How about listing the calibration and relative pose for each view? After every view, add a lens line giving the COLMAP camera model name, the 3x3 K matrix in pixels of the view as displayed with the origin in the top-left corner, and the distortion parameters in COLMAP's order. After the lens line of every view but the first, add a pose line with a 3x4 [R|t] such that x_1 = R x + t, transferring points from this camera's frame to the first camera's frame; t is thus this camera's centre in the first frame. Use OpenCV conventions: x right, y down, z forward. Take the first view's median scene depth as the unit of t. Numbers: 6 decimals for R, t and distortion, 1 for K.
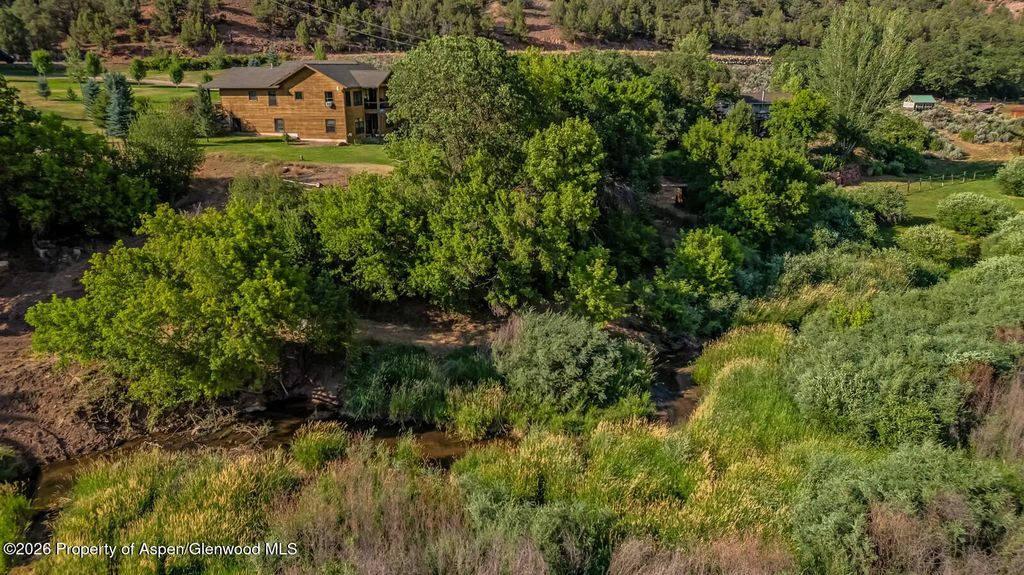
lens RADIAL K [[655.7, 0, 512.0], [0, 655.7, 287.5], [0, 0, 1]] dist [-0.081168, 0.088339]
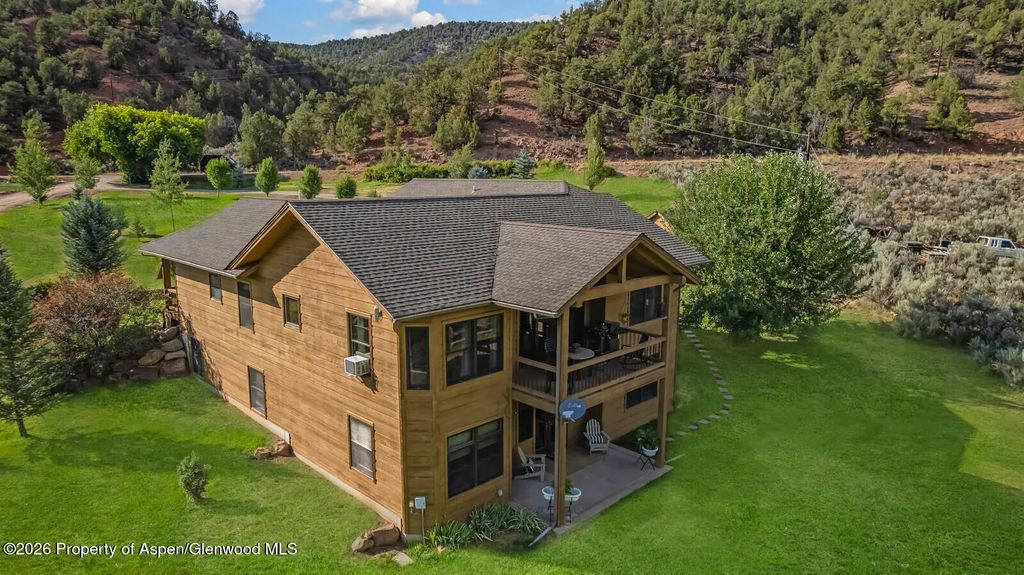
lens RADIAL K [[655.7, 0, 512.0], [0, 655.7, 287.5], [0, 0, 1]] dist [-0.081168, 0.088339]
pose [[0.875244, 0.087411, -0.475718, -0.055597], [-0.158068, 0.981223, -0.110524, -0.139006], [0.457124, 0.171931, 0.872627, 0.382804]]
